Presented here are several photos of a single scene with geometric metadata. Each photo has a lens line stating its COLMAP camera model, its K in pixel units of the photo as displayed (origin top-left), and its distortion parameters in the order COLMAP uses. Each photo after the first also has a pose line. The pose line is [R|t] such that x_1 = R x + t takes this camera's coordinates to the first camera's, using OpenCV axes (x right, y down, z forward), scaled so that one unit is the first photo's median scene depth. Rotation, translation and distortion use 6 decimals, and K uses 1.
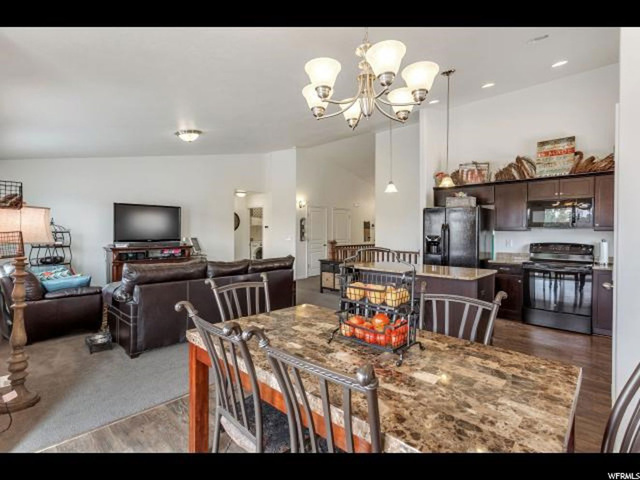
lens RADIAL K [[307.3, 0, 320.5], [0, 307.3, 238.8], [0, 0, 1]] dist [-0.001165, -0.000016]
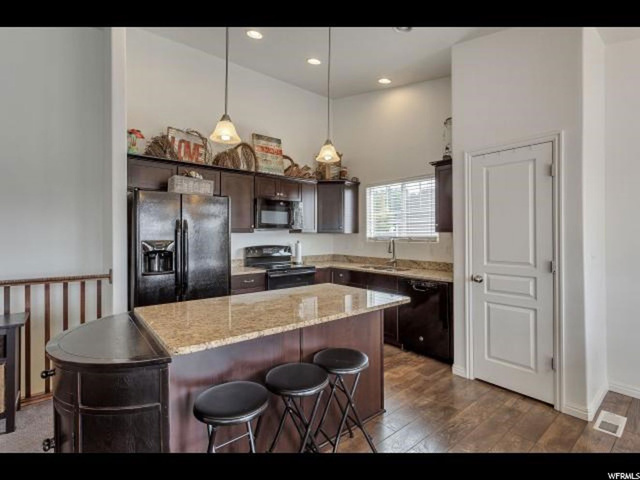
lens RADIAL K [[307.3, 0, 320.2], [0, 307.3, 235.4], [0, 0, 1]] dist [-0.001165, -0.000016]
pose [[0.126115, -0.004733, 0.992004, -0.148600], [0.016885, 0.999854, 0.002624, -0.017226], [-0.991872, 0.016419, 0.126176, 0.689022]]
